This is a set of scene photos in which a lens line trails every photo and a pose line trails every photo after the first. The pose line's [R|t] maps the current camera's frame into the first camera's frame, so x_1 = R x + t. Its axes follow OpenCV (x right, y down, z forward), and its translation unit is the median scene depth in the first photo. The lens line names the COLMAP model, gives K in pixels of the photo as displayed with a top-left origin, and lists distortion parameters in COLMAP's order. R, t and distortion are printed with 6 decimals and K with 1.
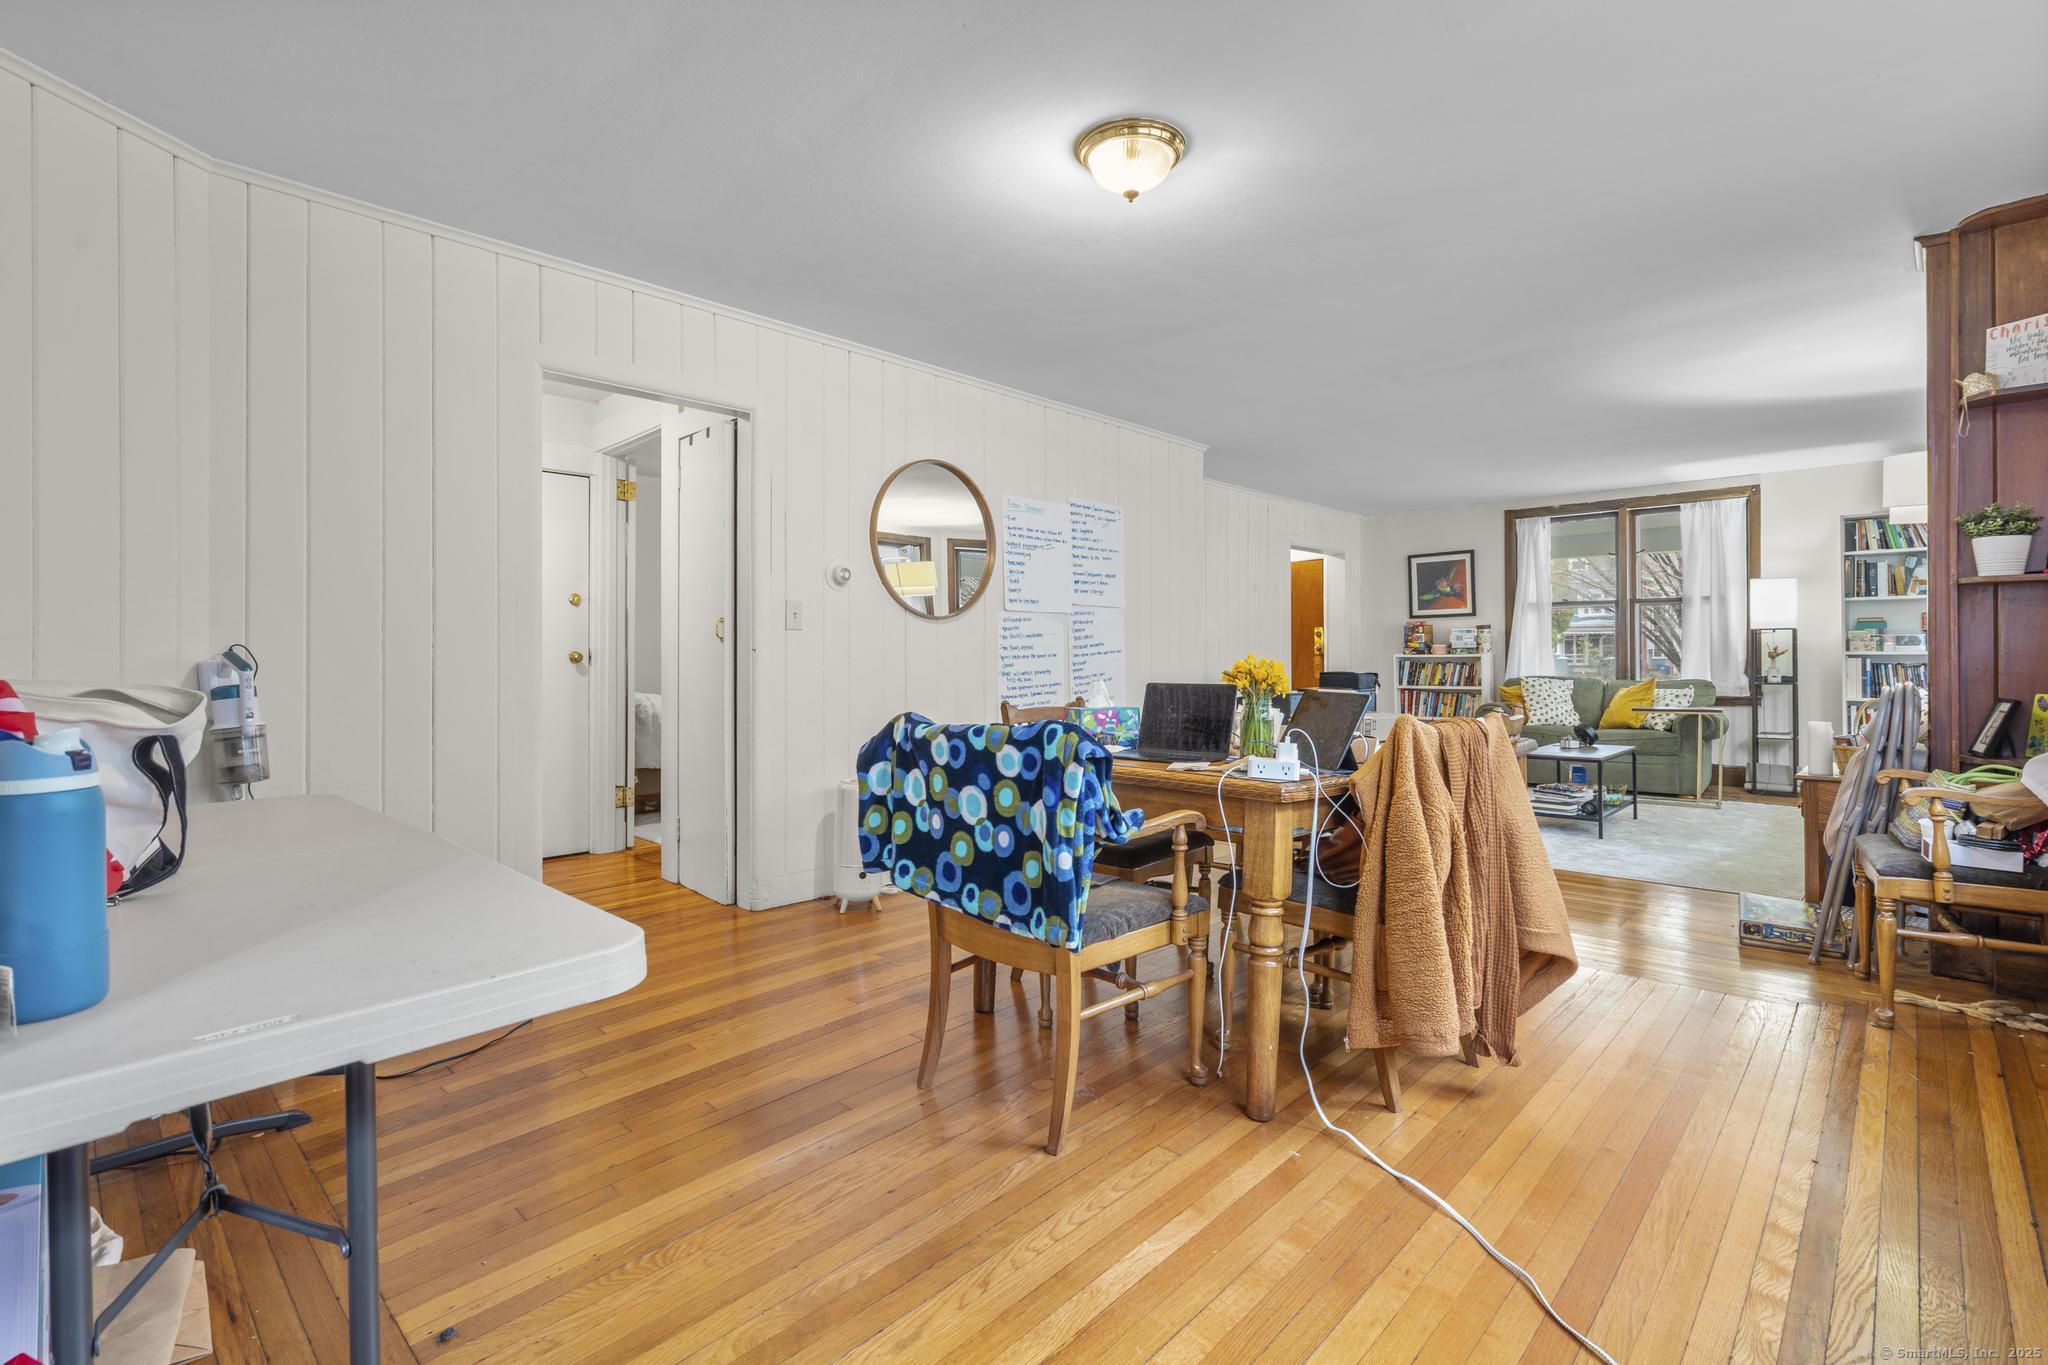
lens RADIAL K [[939.7, 0, 1022.3], [0, 939.7, 651.7], [0, 0, 1]] dist [0.001417, 0.000295]
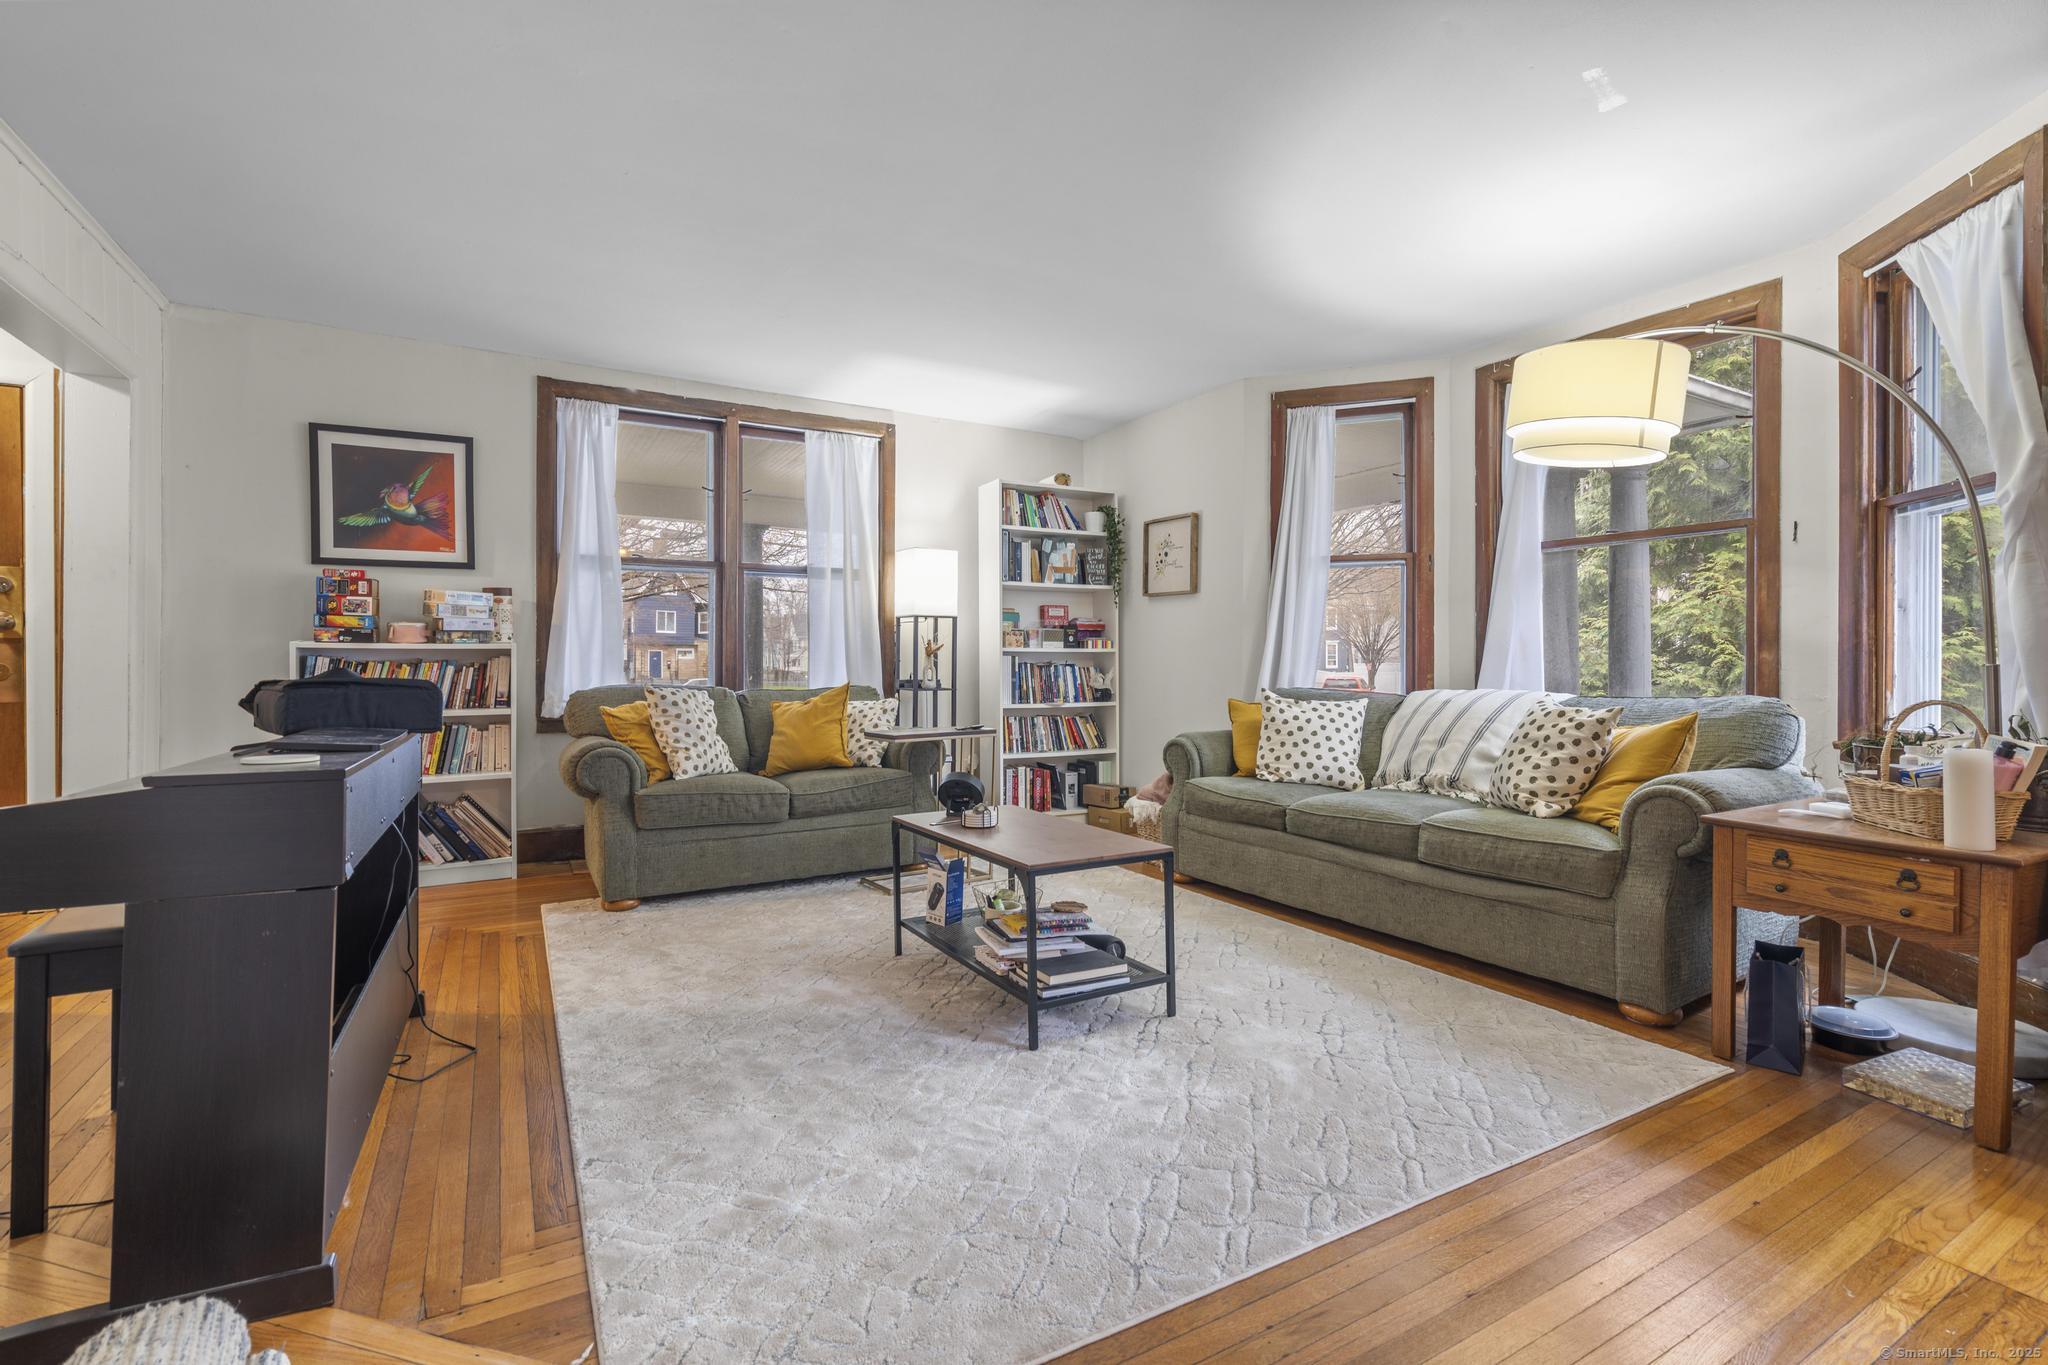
lens RADIAL K [[909.2, 0, 1024.2], [0, 909.2, 669.4], [0, 0, 1]] dist [0.001554, 0.000324]
pose [[0.286069, 0.000681, 0.958209, 0.098218], [-0.005419, 0.999985, 0.000907, 0.014228], [-0.958194, -0.005452, 0.286069, 0.587775]]
